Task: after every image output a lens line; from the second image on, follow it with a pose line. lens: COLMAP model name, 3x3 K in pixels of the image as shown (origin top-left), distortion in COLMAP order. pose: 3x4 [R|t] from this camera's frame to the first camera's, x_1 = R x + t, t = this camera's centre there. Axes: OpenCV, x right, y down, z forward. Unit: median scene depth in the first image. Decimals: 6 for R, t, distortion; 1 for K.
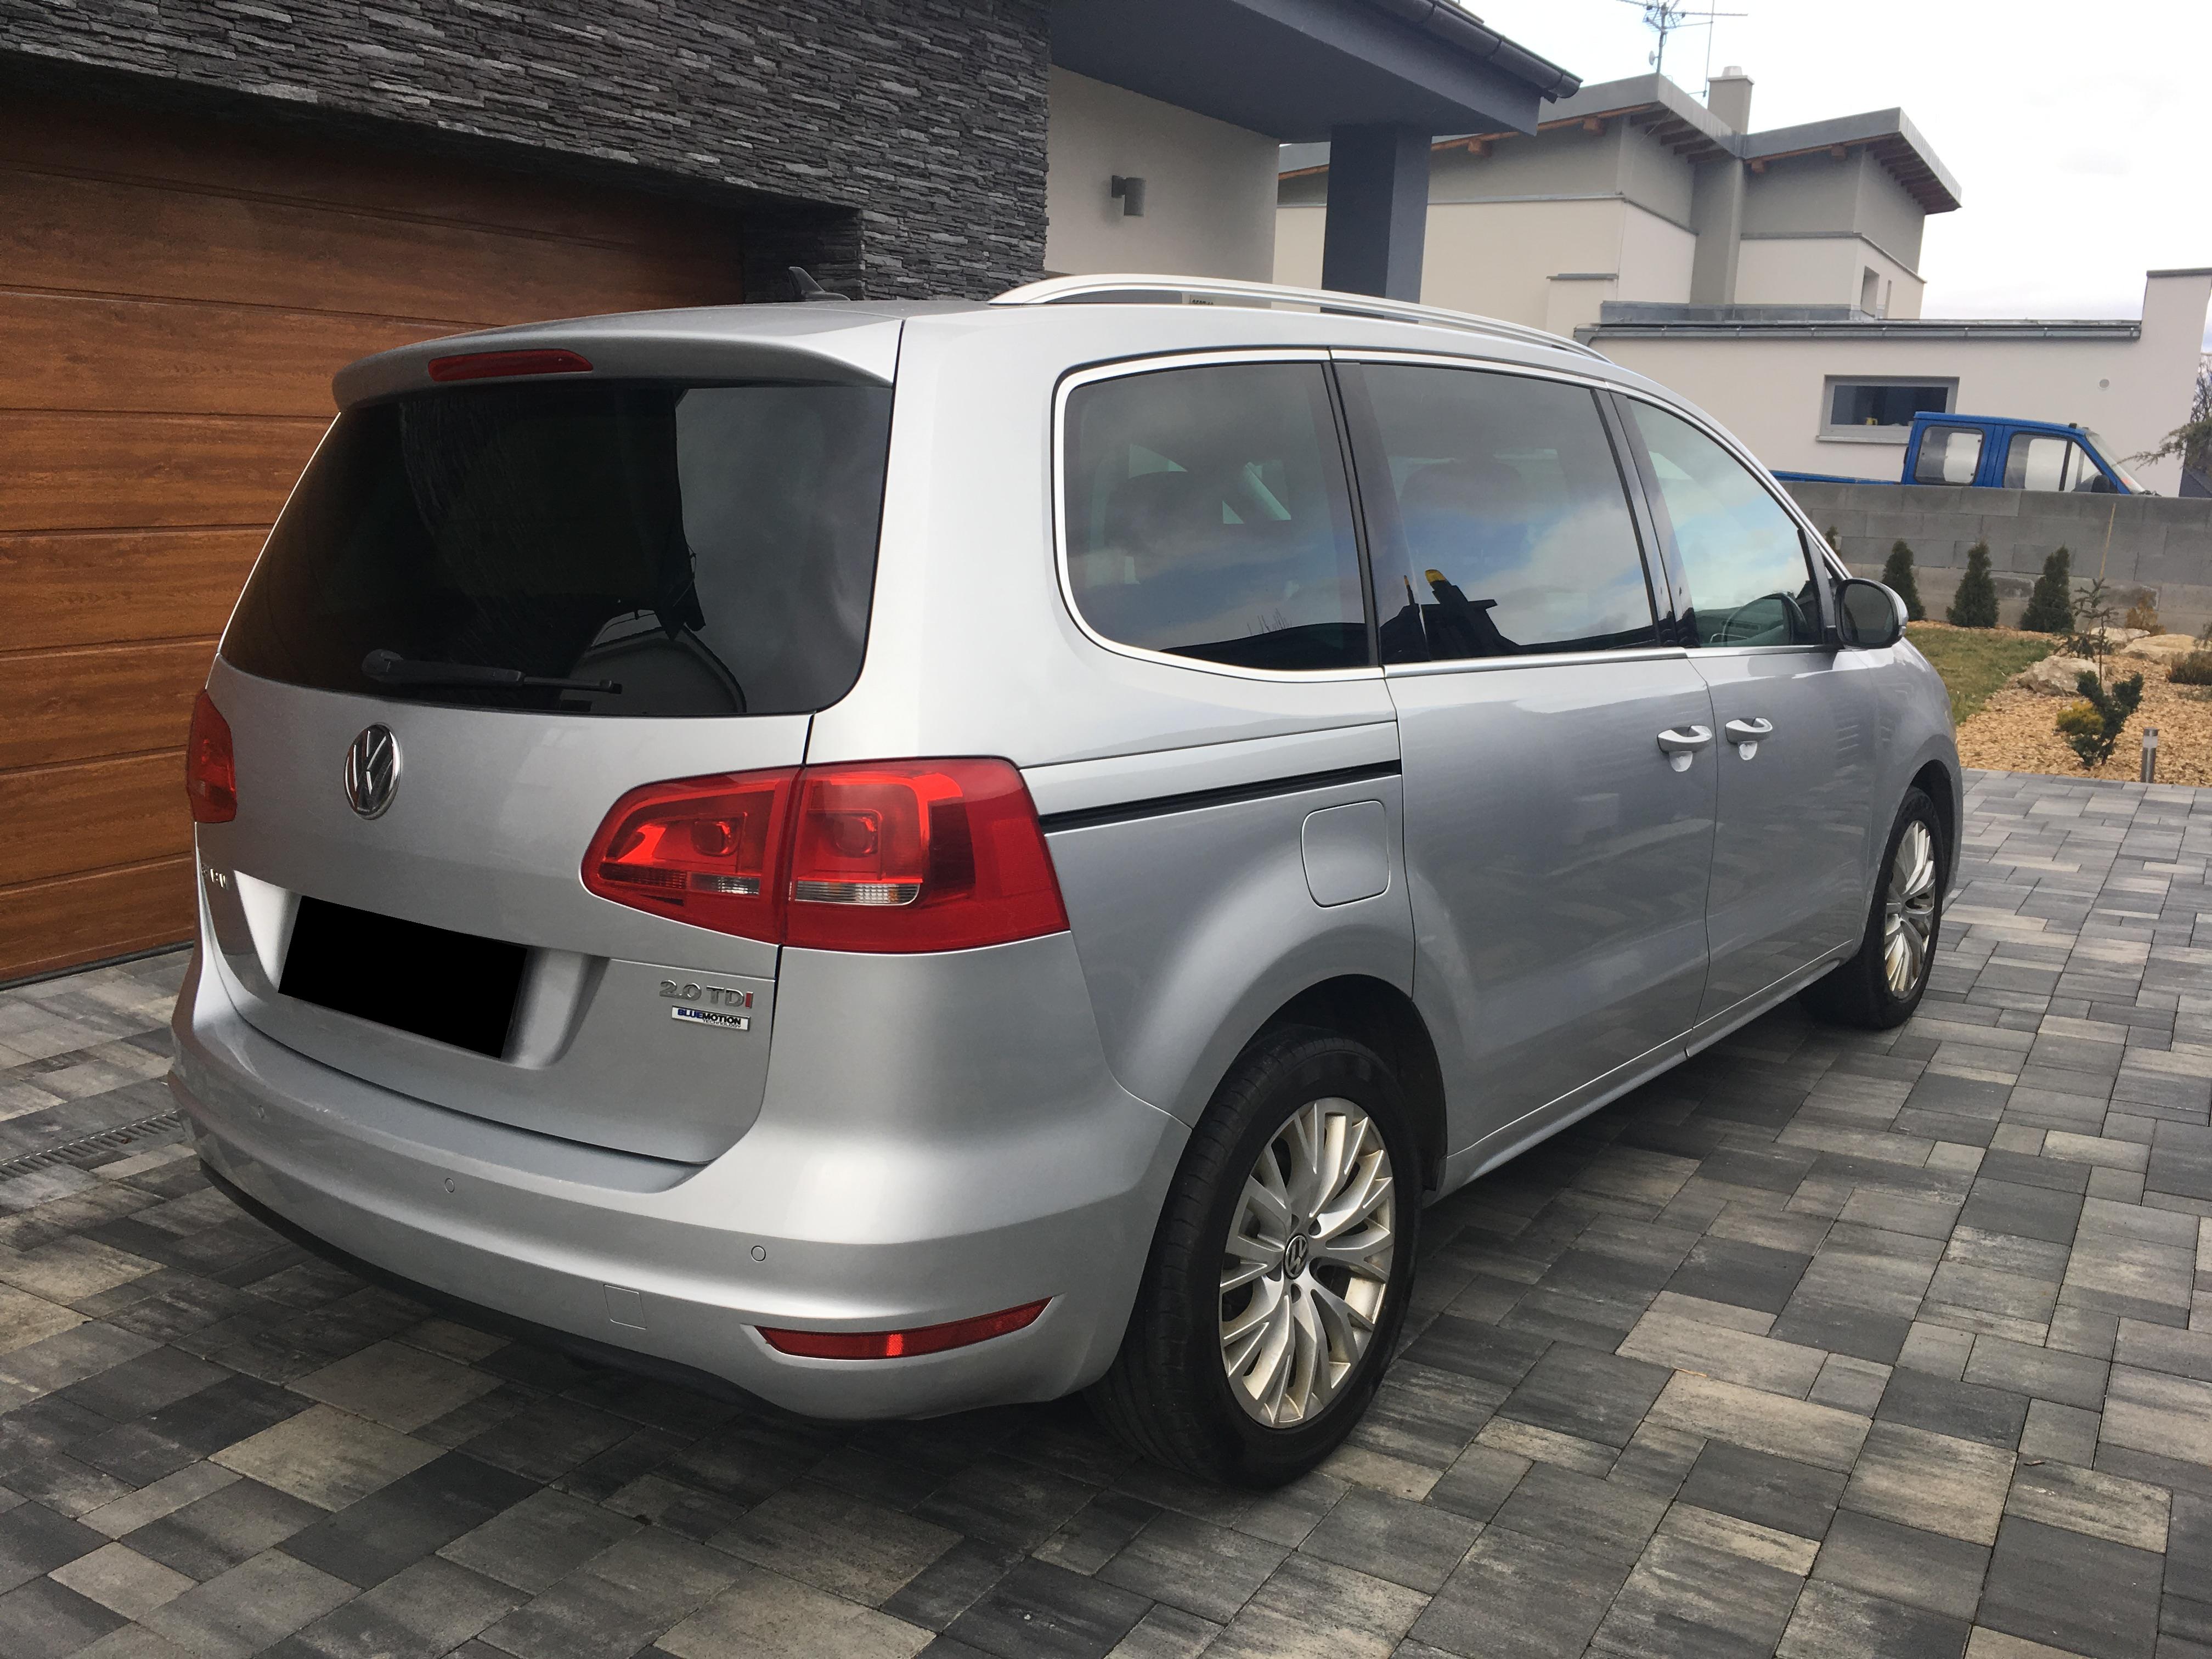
lens RADIAL K [[1818.6, 0, 1085.2], [0, 1818.6, 830.9], [0, 0, 1]] dist [0.046912, -0.048497]
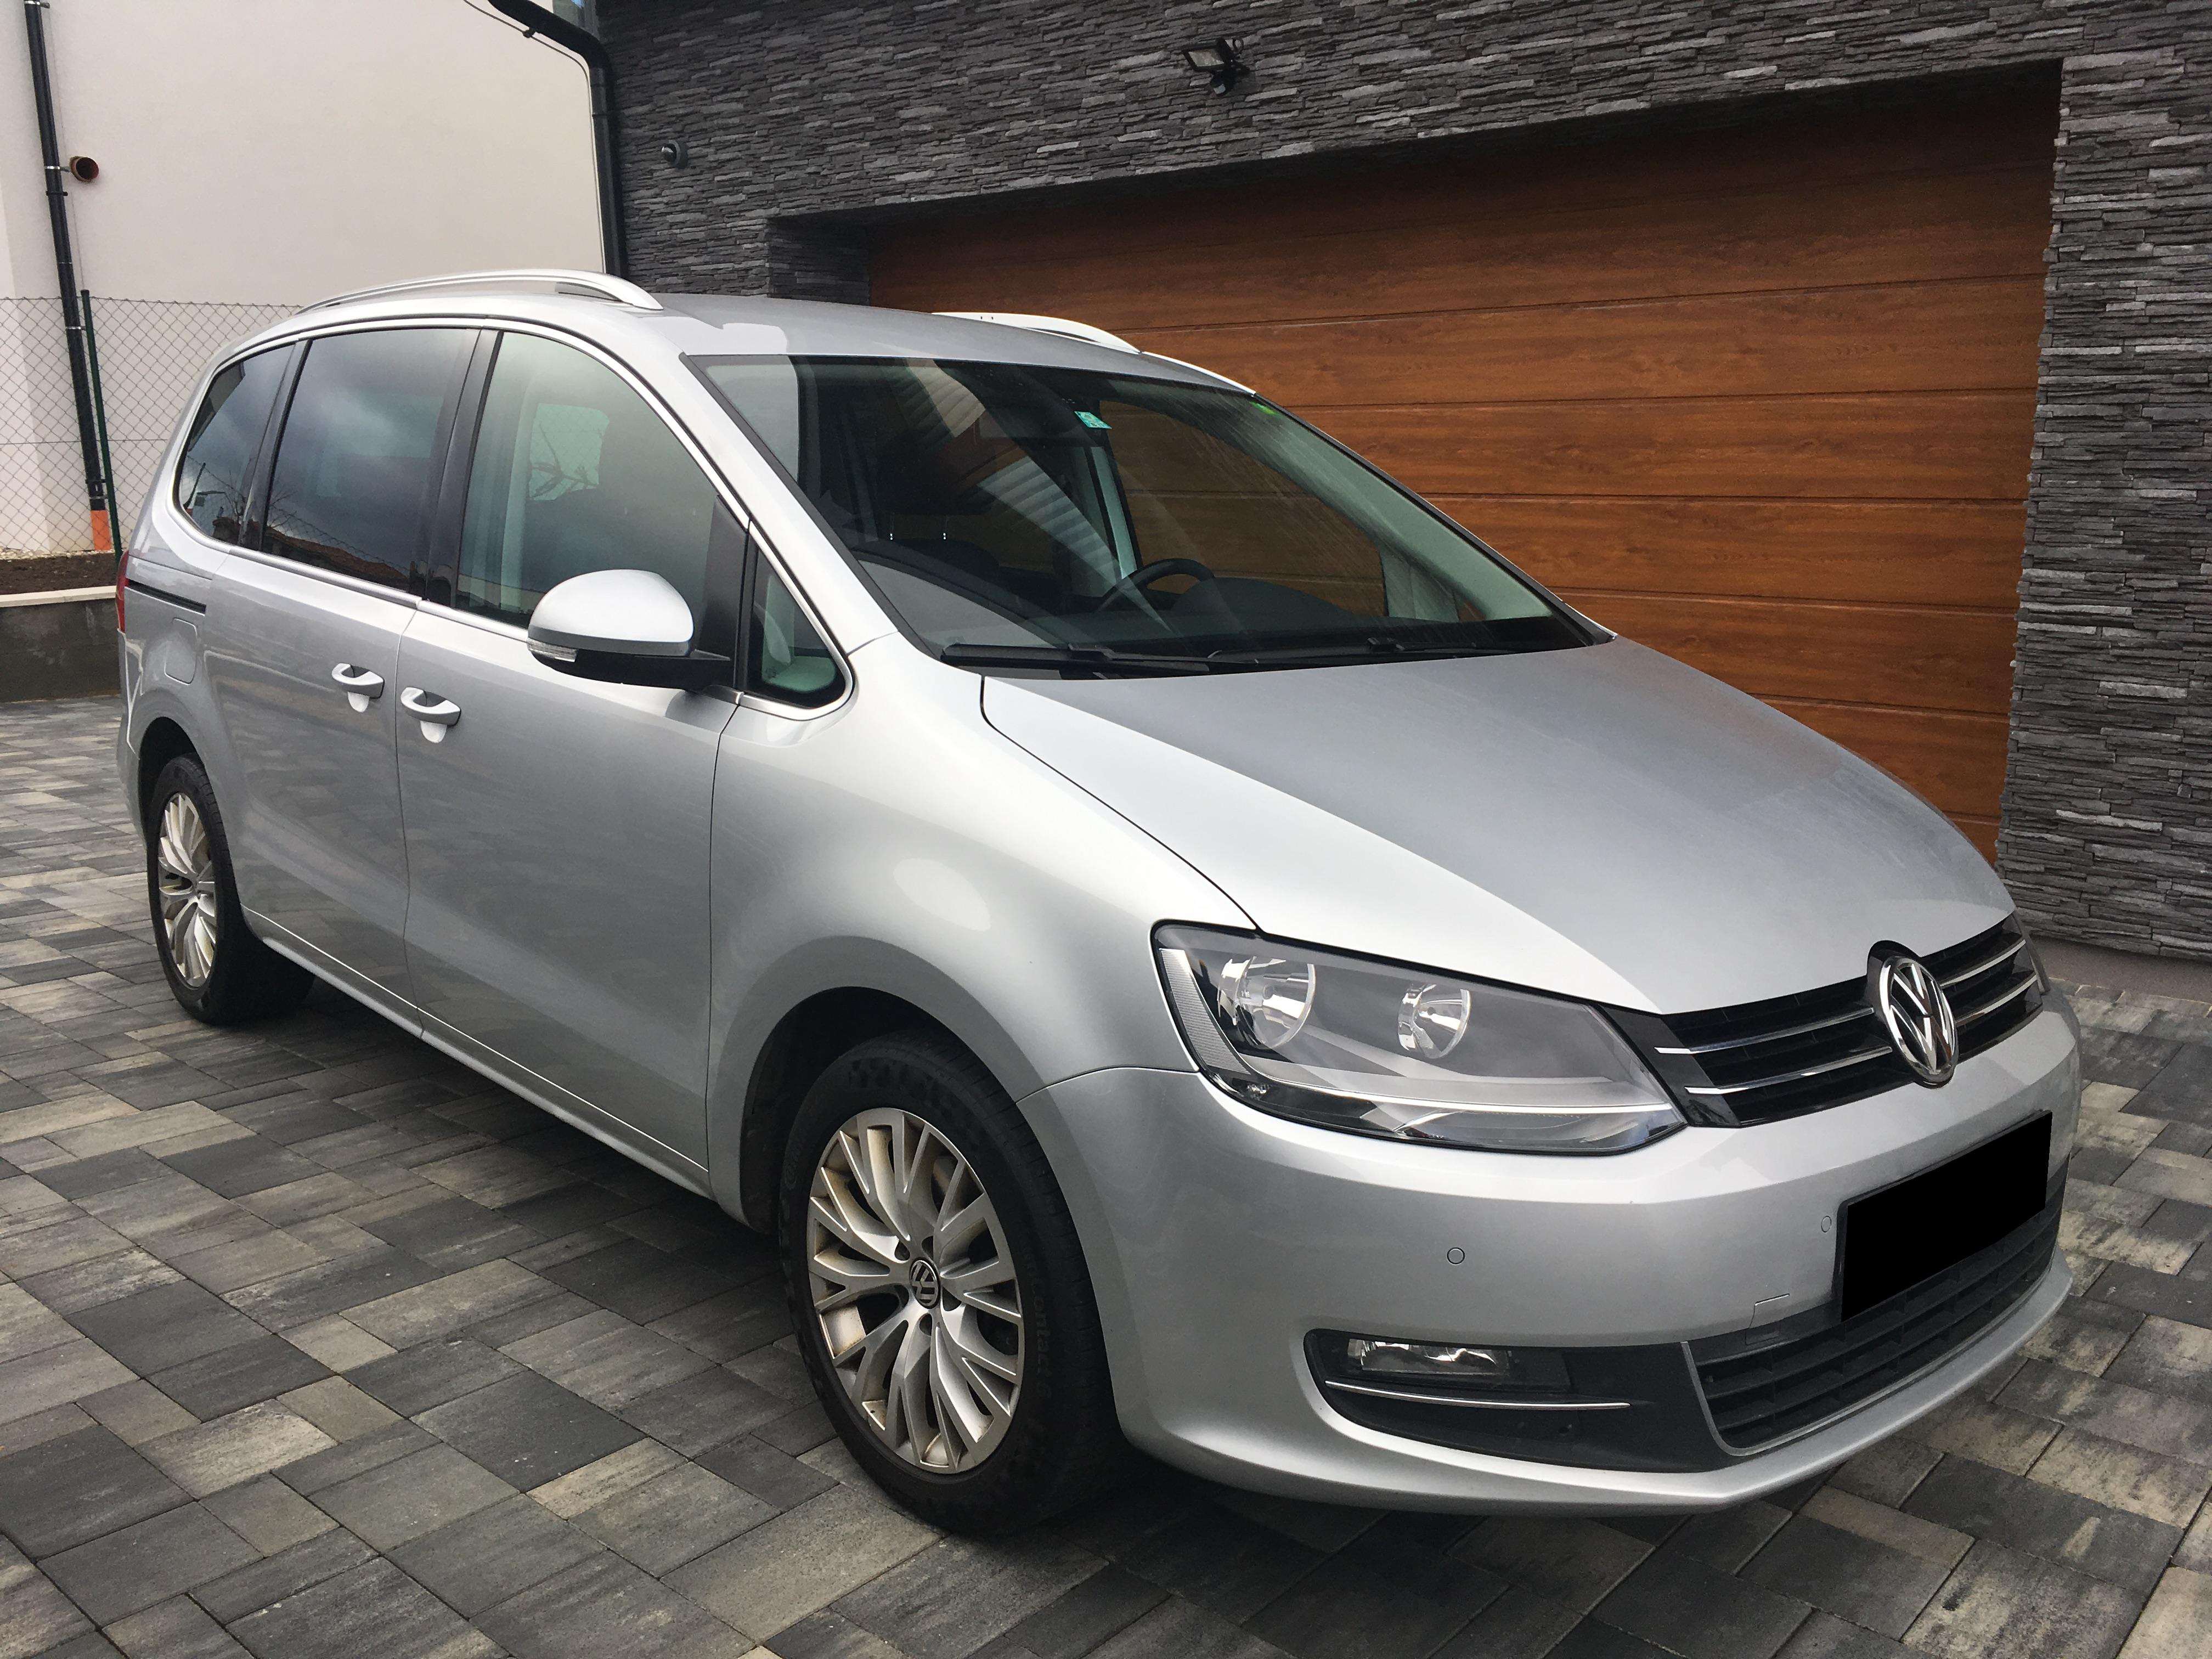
lens RADIAL K [[1818.6, 0, 1087.5], [0, 1818.6, 829.4], [0, 0, 1]] dist [0.046912, -0.048497]
pose [[-0.138399, 0.189270, -0.972123, 0.947801], [-0.201594, 0.955635, 0.214761, -0.200700], [0.969642, 0.225697, -0.094103, 1.126233]]
